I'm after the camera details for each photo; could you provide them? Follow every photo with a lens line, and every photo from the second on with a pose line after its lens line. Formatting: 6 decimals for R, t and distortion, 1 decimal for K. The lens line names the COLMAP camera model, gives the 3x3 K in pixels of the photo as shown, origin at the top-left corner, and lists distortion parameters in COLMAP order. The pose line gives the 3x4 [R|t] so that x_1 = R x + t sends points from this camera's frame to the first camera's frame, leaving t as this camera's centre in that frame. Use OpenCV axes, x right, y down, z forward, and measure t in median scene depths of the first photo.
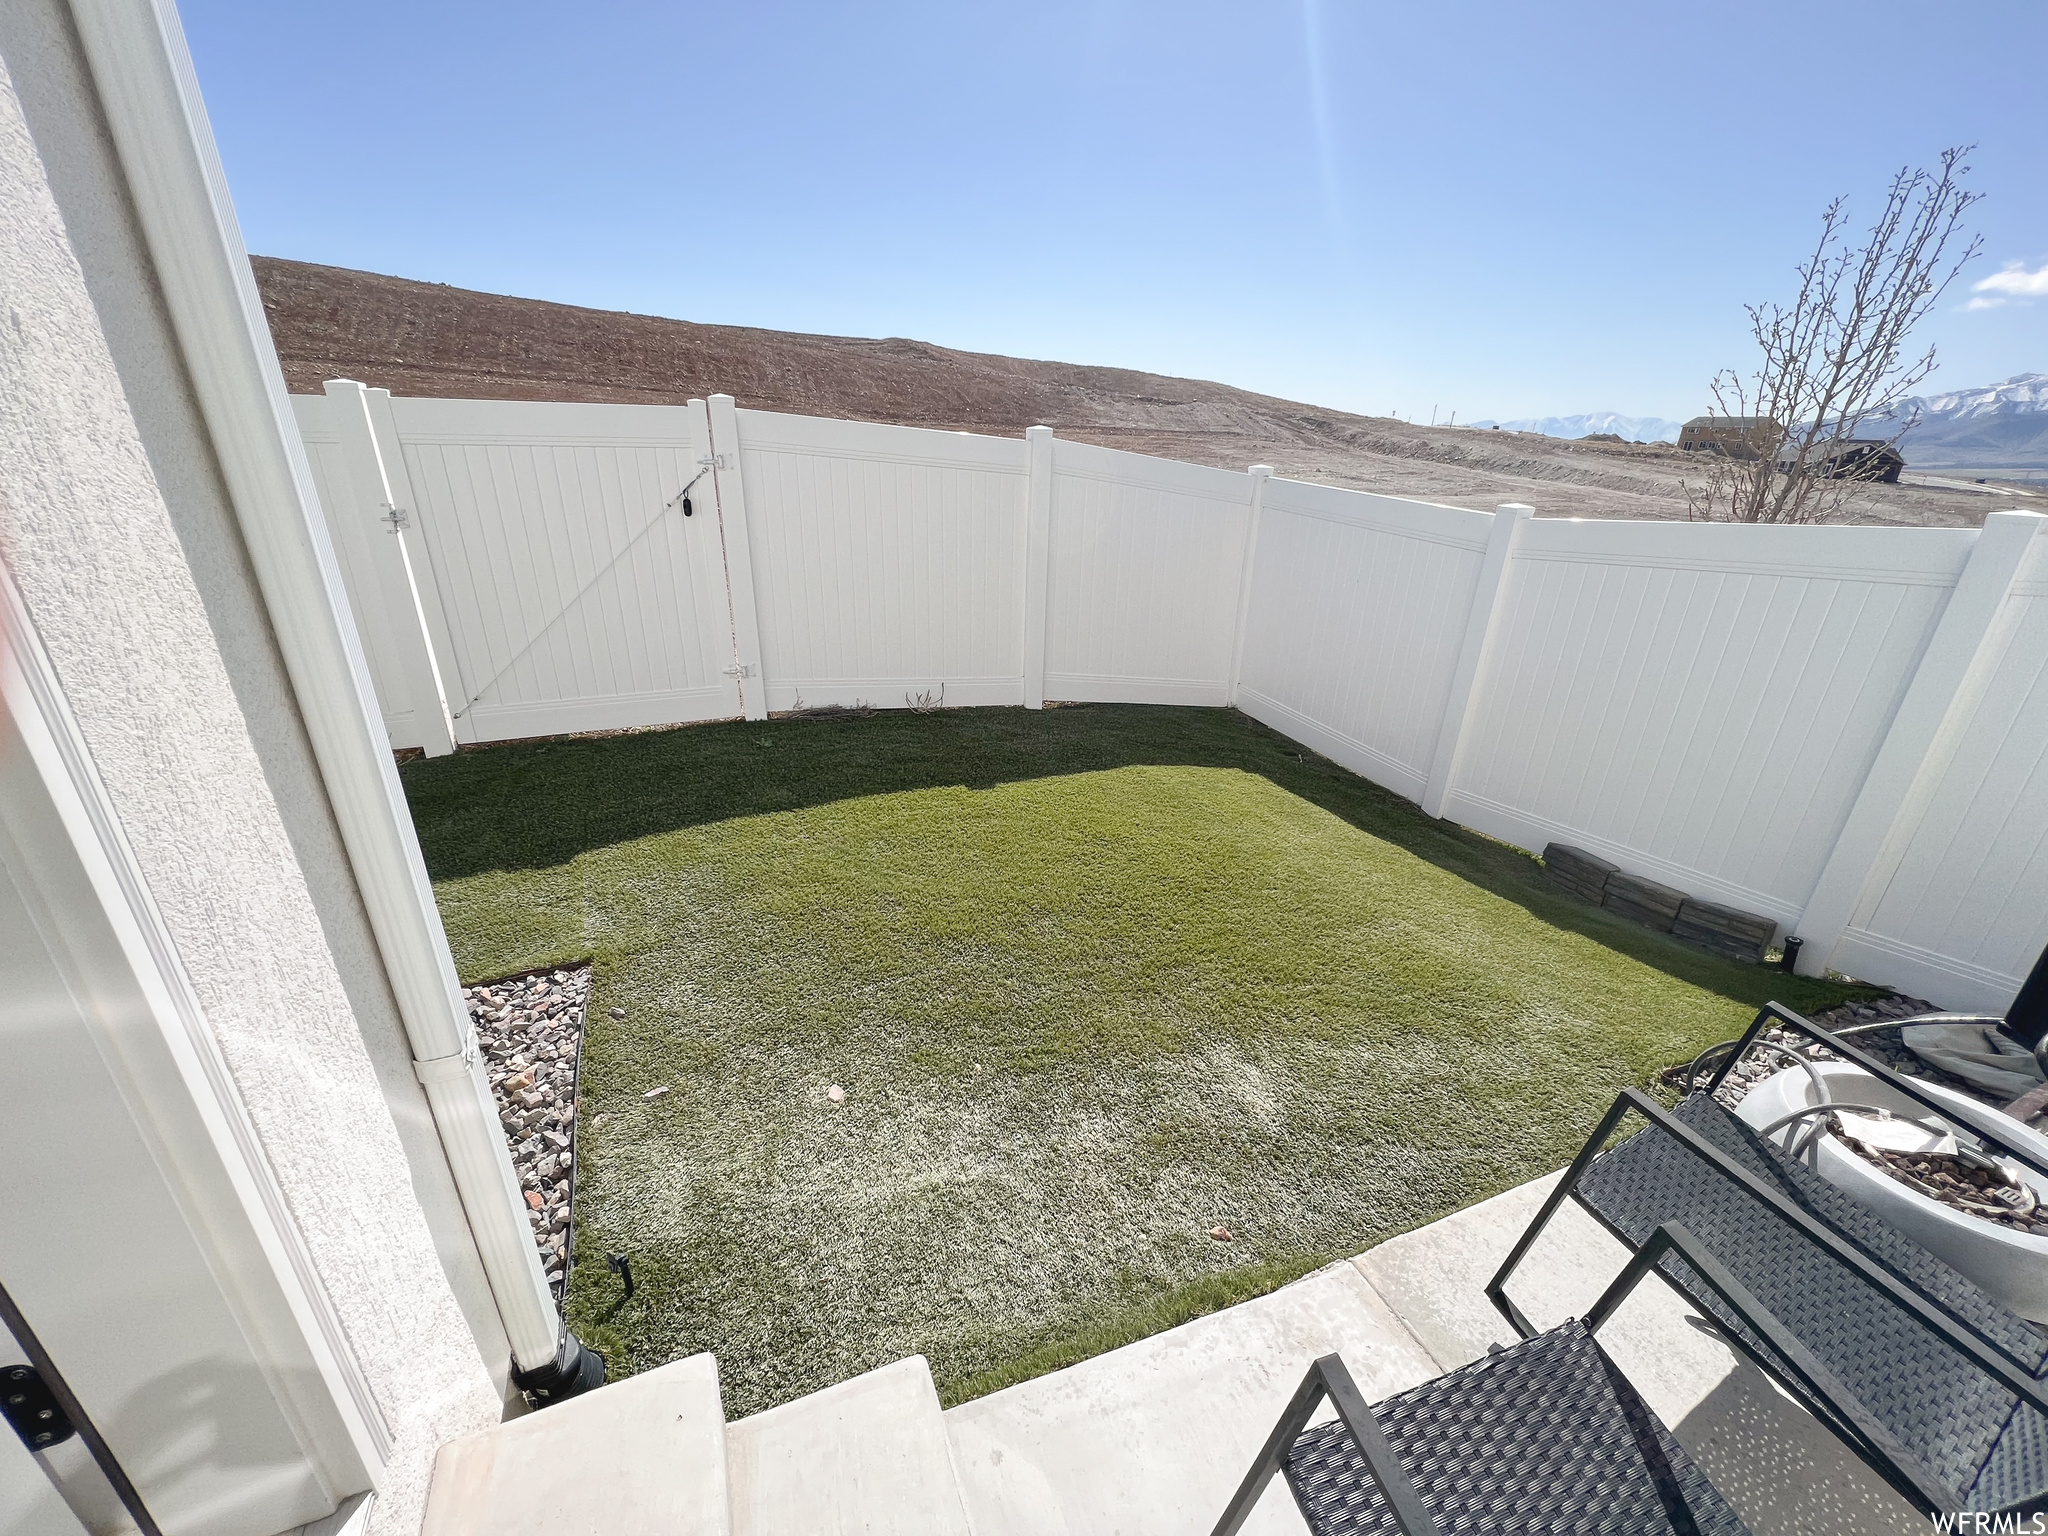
lens RADIAL K [[824.8, 0, 1026.2], [0, 824.8, 761.6], [0, 0, 1]] dist [0.000323, 0.000347]
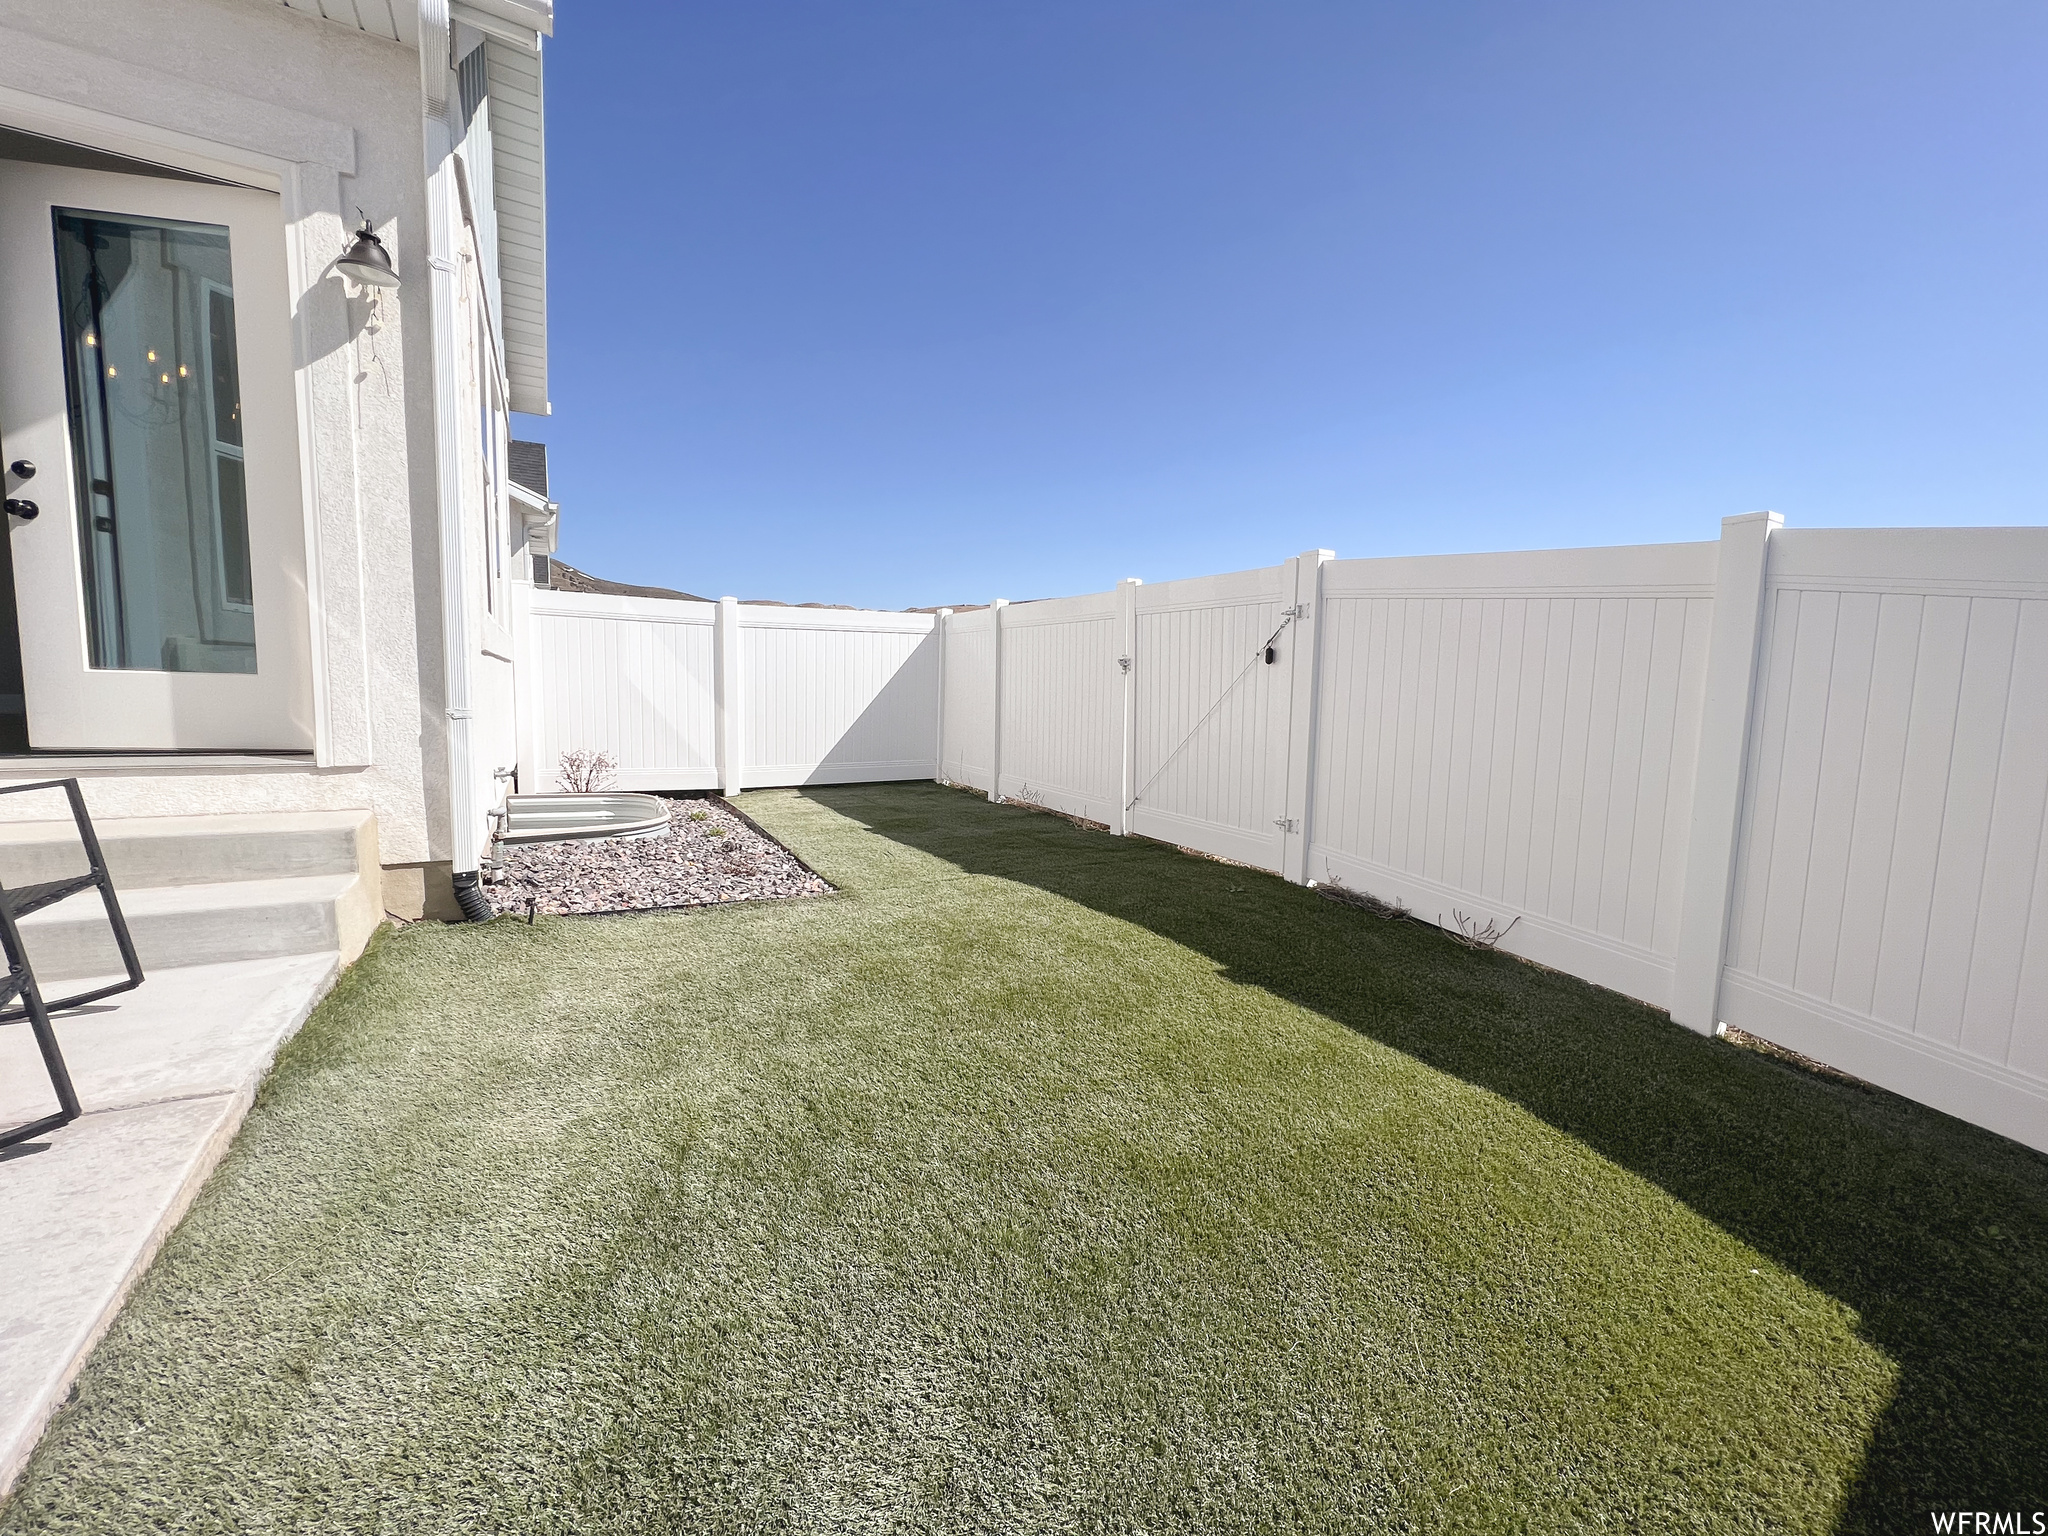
lens RADIAL K [[824.8, 0, 1026.2], [0, 824.8, 761.6], [0, 0, 1]] dist [0.000323, 0.000347]
pose [[0.131735, 0.071337, -0.988715, 0.572069], [-0.398078, 0.917257, 0.013142, -0.073303], [0.907843, 0.391855, 0.149232, 0.593150]]
